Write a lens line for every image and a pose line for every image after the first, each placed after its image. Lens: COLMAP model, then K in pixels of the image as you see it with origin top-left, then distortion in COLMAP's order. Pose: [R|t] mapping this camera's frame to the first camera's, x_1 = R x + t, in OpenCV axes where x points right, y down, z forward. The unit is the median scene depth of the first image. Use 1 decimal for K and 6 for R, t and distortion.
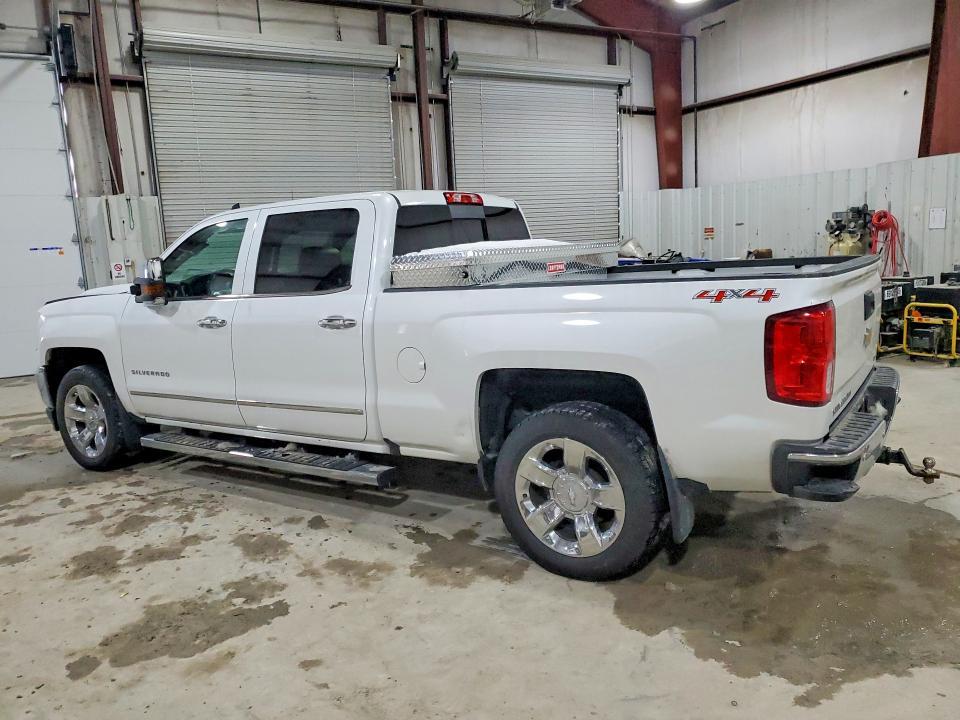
lens RADIAL K [[745.1, 0, 480.5], [0, 745.1, 354.0], [0, 0, 1]] dist [0.019243, 0.007972]
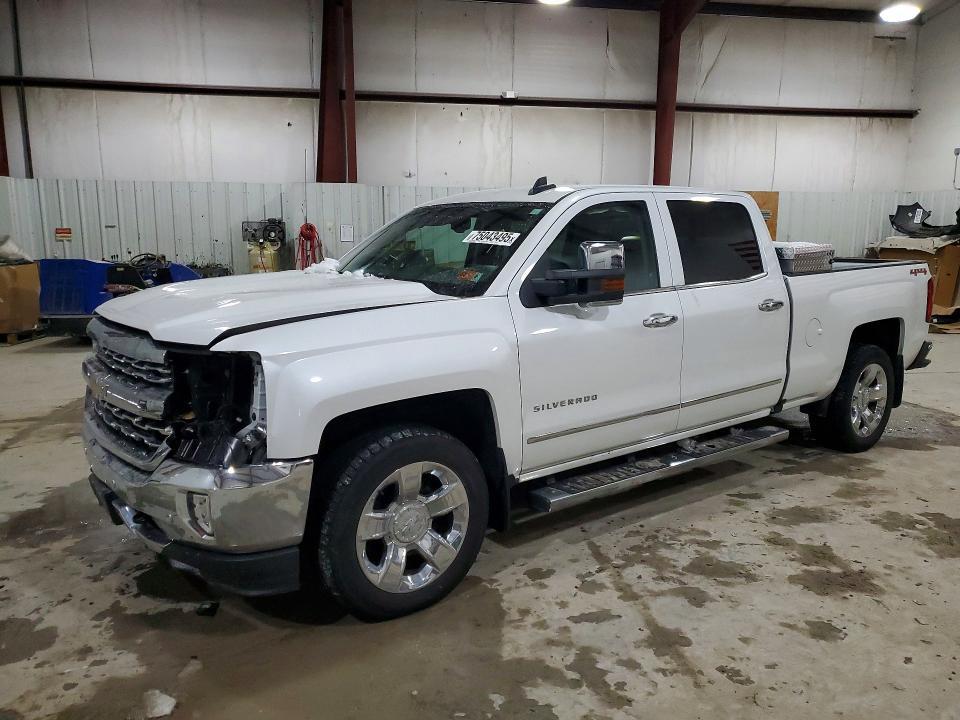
lens RADIAL K [[745.1, 0, 487.1], [0, 745.1, 363.3], [0, 0, 1]] dist [0.019243, 0.007972]
pose [[0.326758, -0.115810, 0.937986, -1.229894], [0.121089, 0.989415, 0.079977, -0.086270], [-0.937319, 0.087446, 0.337323, 0.901448]]
